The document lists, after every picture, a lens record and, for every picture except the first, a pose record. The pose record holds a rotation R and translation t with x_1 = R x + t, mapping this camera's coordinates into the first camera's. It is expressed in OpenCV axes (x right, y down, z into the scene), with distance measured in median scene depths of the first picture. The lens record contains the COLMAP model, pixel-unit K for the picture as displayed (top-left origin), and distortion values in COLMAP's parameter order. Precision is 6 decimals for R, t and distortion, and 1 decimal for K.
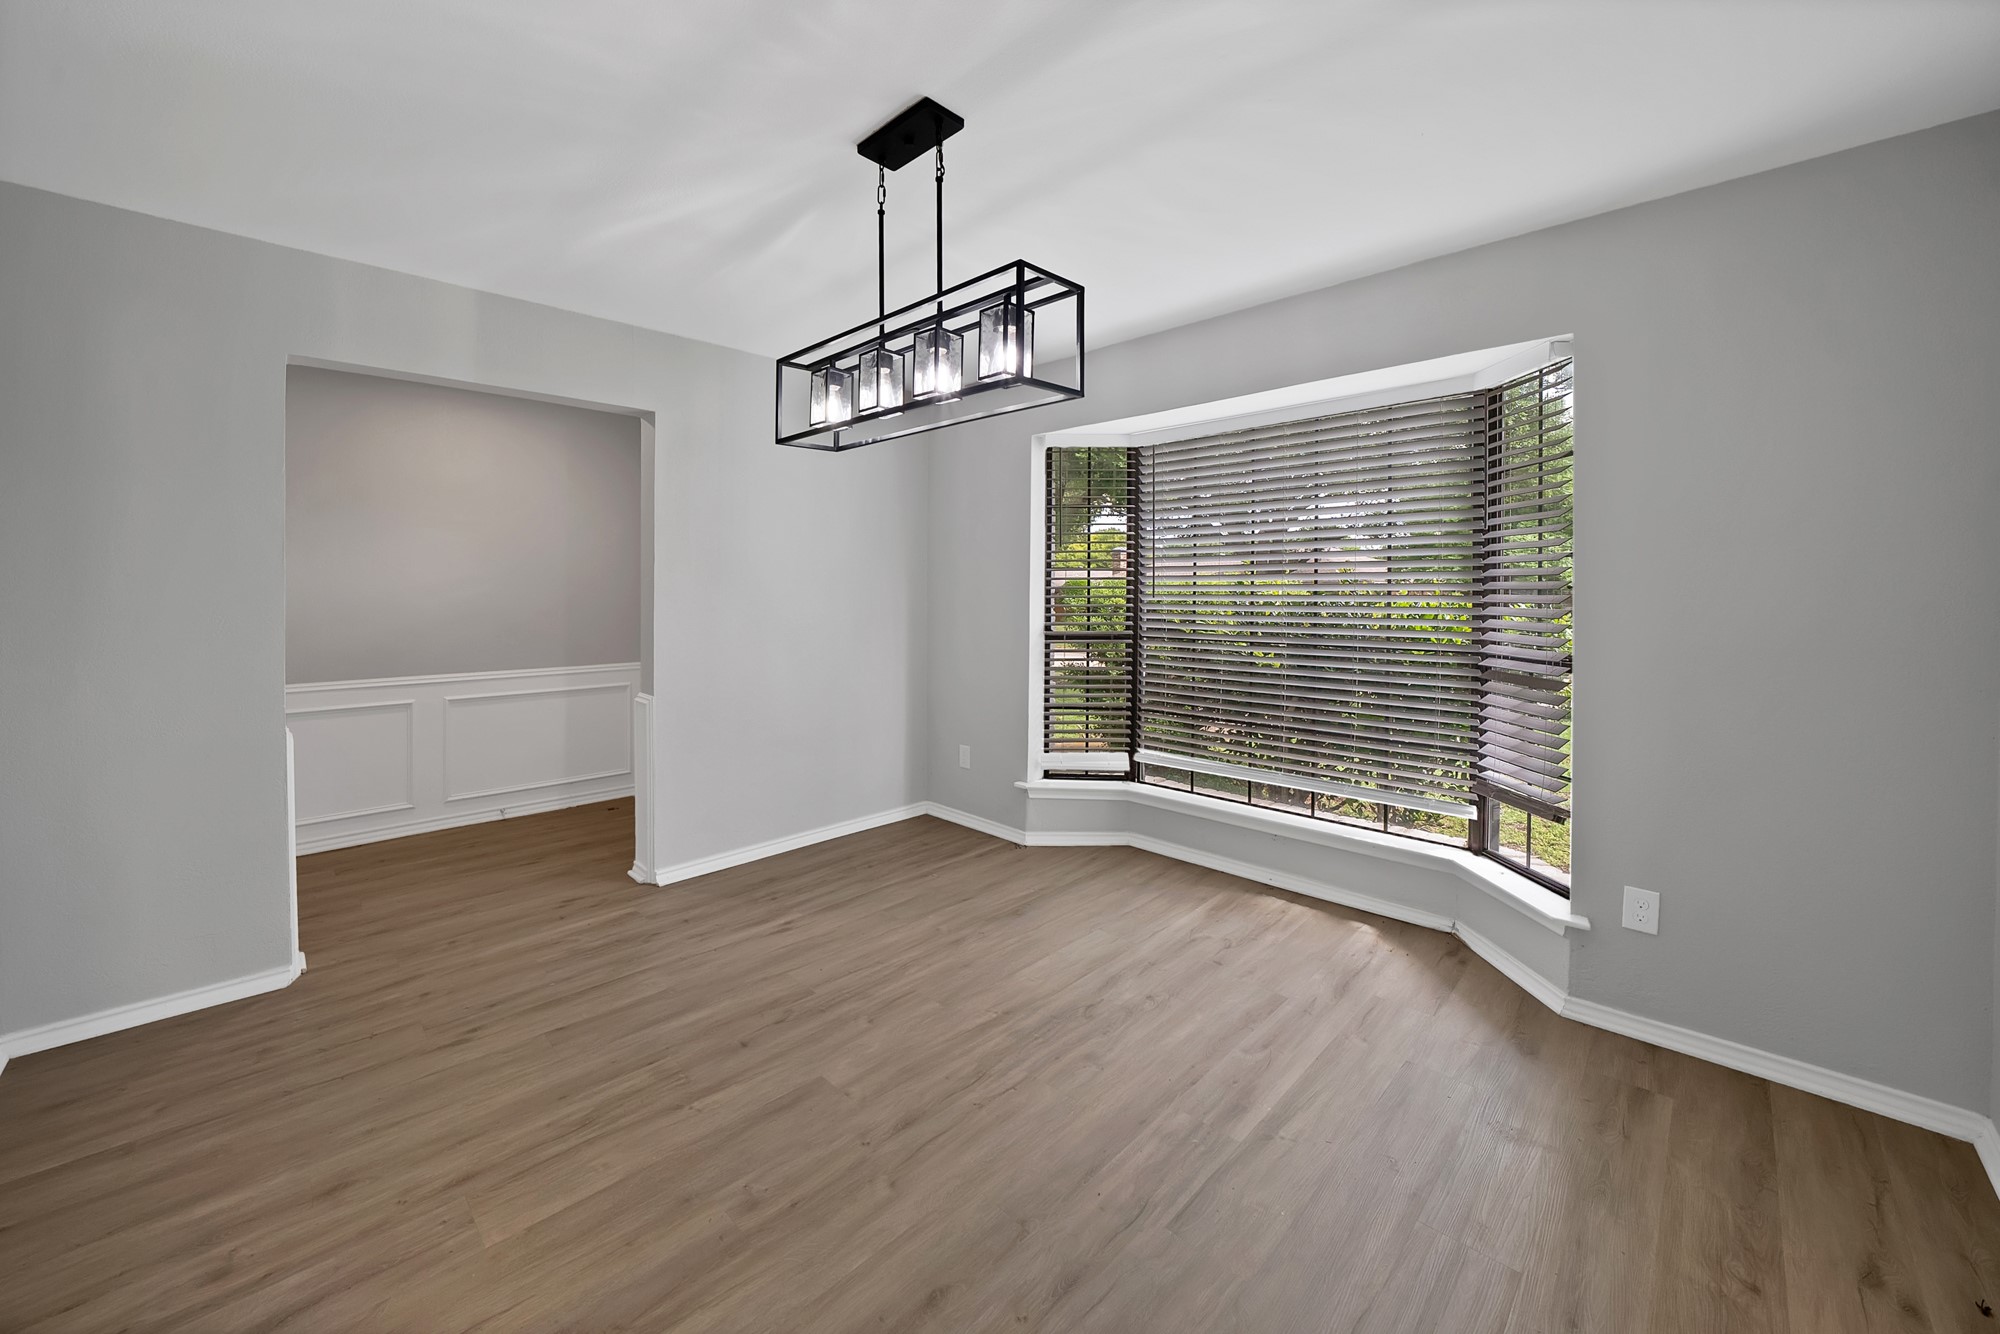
lens RADIAL K [[746.3, 0, 988.4], [0, 746.3, 596.9], [0, 0, 1]] dist [-0.014491, -0.000070]
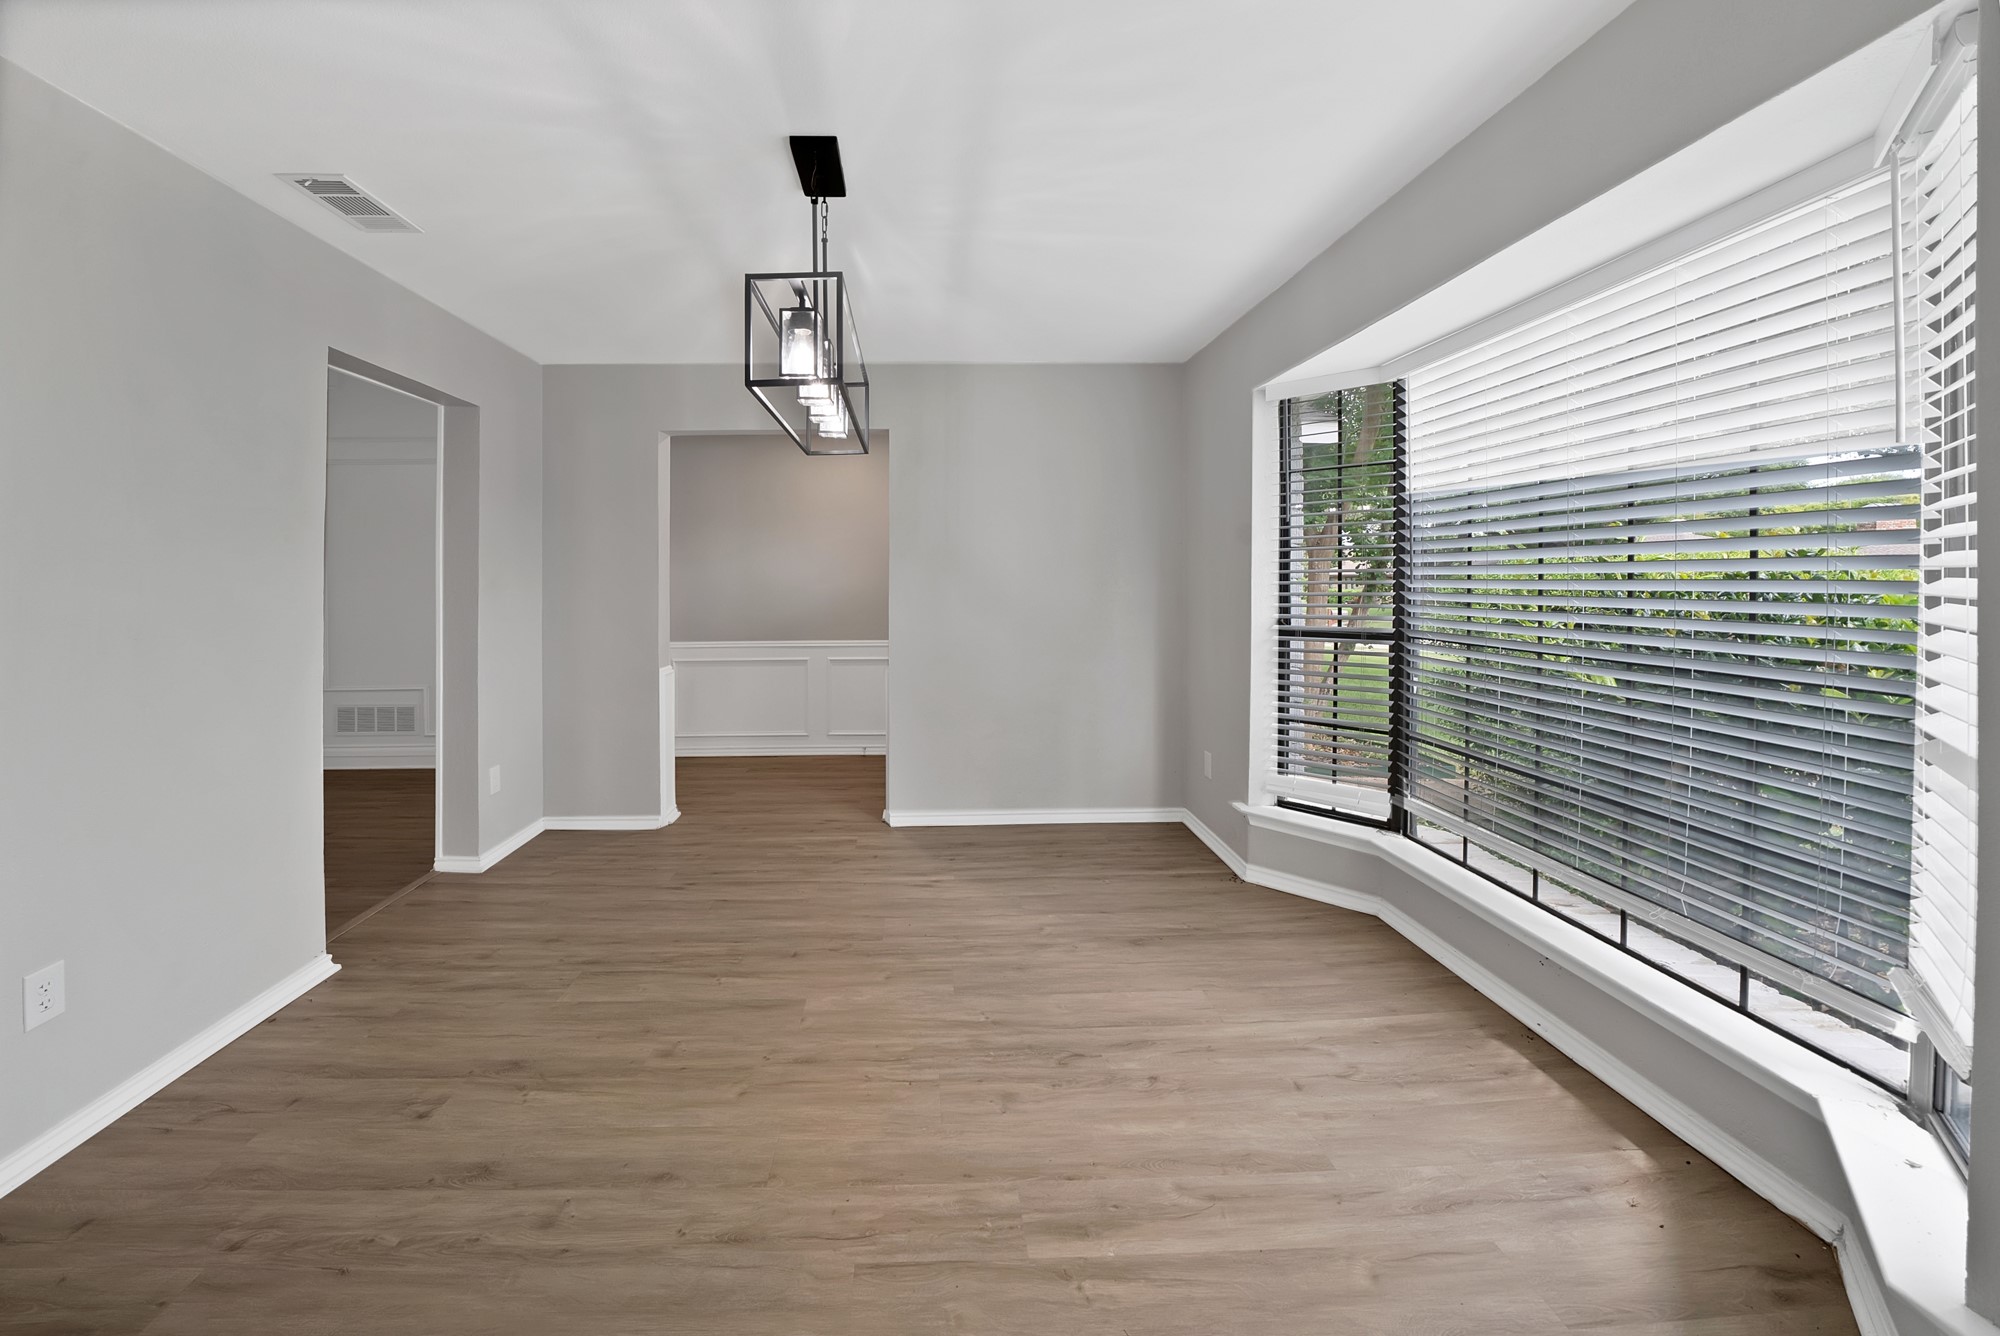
lens RADIAL K [[750.4, 0, 946.2], [0, 750.4, 575.7], [0, 0, 1]] dist [-0.015971, 0.000240]
pose [[0.725078, -0.007862, -0.688622, 0.578844], [0.001805, 0.999953, -0.009515, -0.001816], [0.688664, 0.005656, 0.725058, 0.237509]]
